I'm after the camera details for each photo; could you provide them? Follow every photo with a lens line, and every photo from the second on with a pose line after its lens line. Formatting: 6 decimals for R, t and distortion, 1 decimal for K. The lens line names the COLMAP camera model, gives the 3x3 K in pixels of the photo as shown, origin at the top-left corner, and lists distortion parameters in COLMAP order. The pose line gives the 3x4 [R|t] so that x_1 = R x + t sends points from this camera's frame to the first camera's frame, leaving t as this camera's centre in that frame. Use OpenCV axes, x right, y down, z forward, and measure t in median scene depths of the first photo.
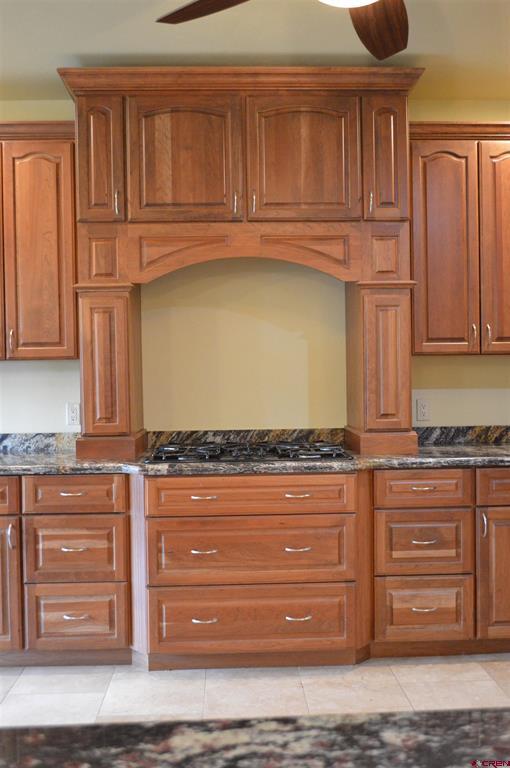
lens RADIAL K [[690.0, 0, 253.3], [0, 690.0, 387.2], [0, 0, 1]] dist [-0.023238, 0.007701]
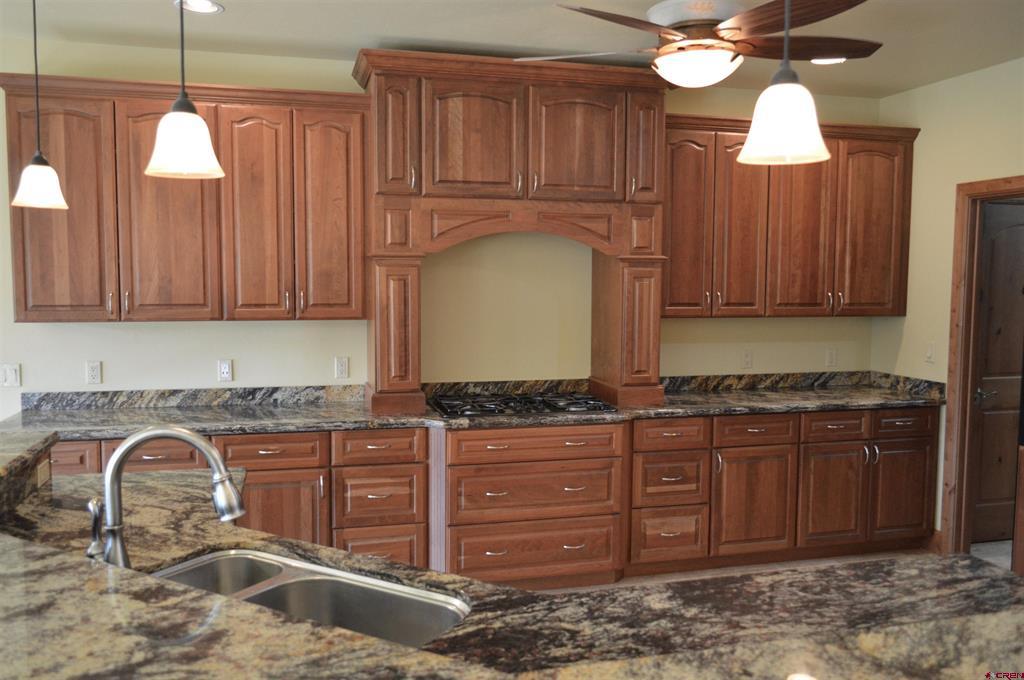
lens RADIAL K [[827.3, 0, 513.6], [0, 827.3, 337.7], [0, 0, 1]] dist [-0.006221, -0.007667]
pose [[0.975233, 0.003791, 0.221147, -0.329313], [-0.016675, 0.998268, 0.056425, -0.093351], [-0.220550, -0.058716, 0.973607, -0.314487]]
